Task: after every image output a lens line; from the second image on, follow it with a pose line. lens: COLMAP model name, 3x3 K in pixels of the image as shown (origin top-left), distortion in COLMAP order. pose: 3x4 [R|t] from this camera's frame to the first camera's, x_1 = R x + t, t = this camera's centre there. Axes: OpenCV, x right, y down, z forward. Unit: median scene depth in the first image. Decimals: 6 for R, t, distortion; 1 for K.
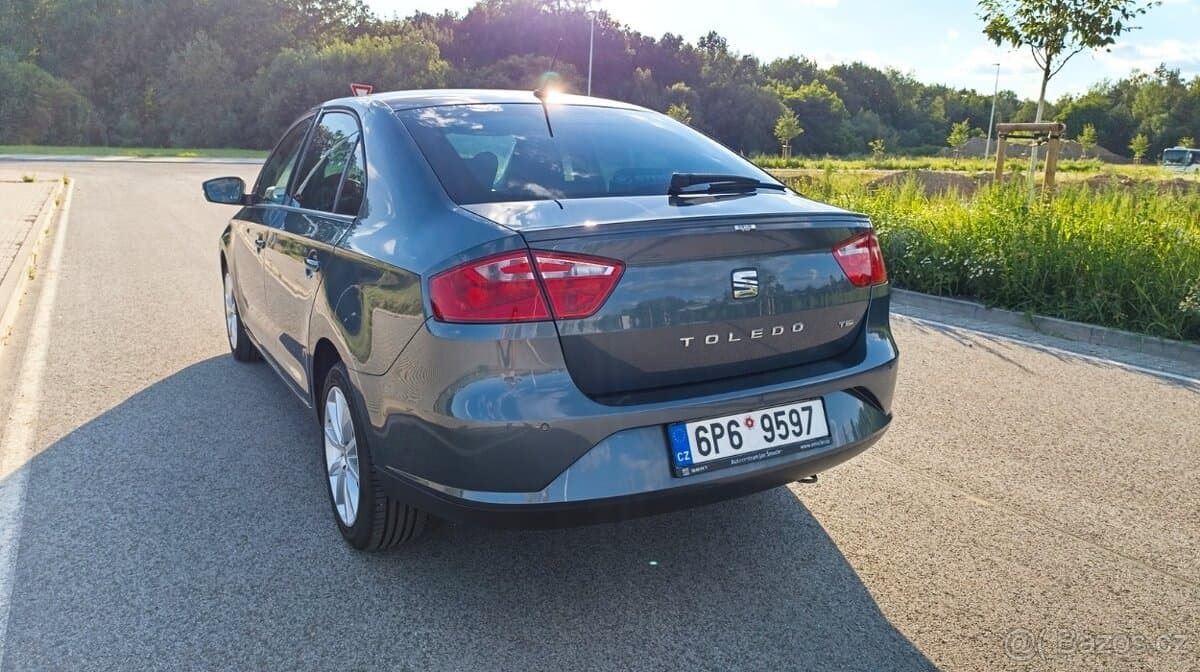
lens RADIAL K [[820.1, 0, 615.1], [0, 820.1, 344.0], [0, 0, 1]] dist [0.028036, -0.036806]
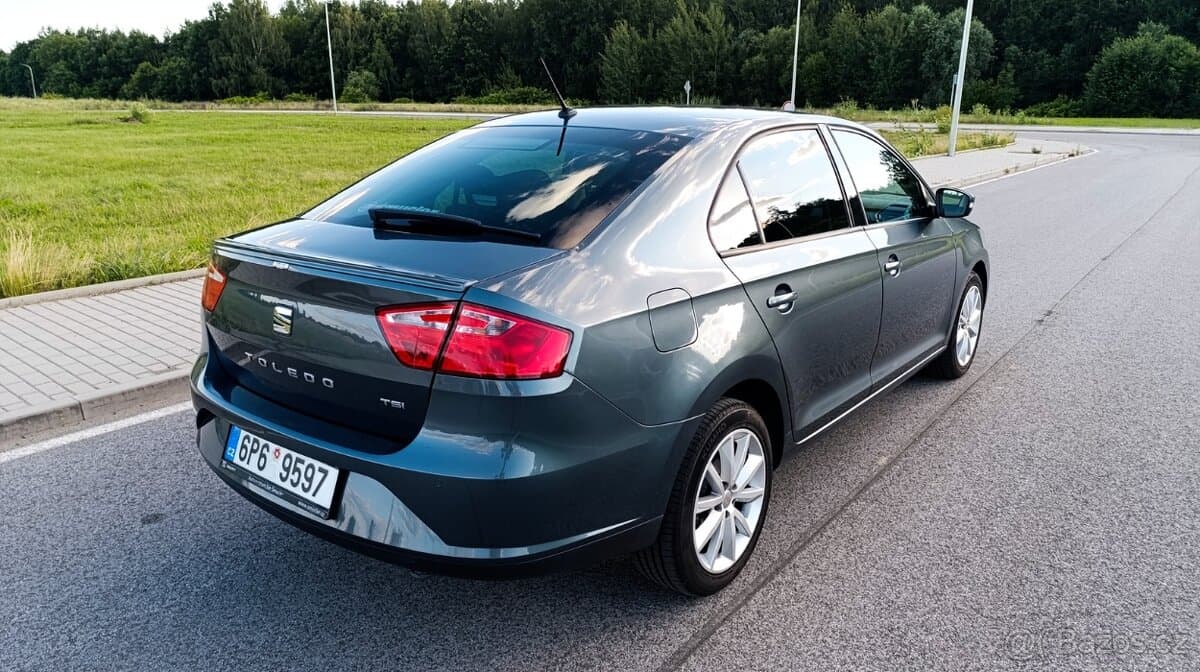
lens RADIAL K [[827.2, 0, 611.6], [0, 827.2, 336.0], [0, 0, 1]] dist [0.036870, -0.049217]
pose [[0.359551, 0.231793, -0.903878, 1.190443], [-0.211935, 0.963627, 0.162810, -0.296260], [0.908739, 0.133025, 0.395598, 0.928463]]
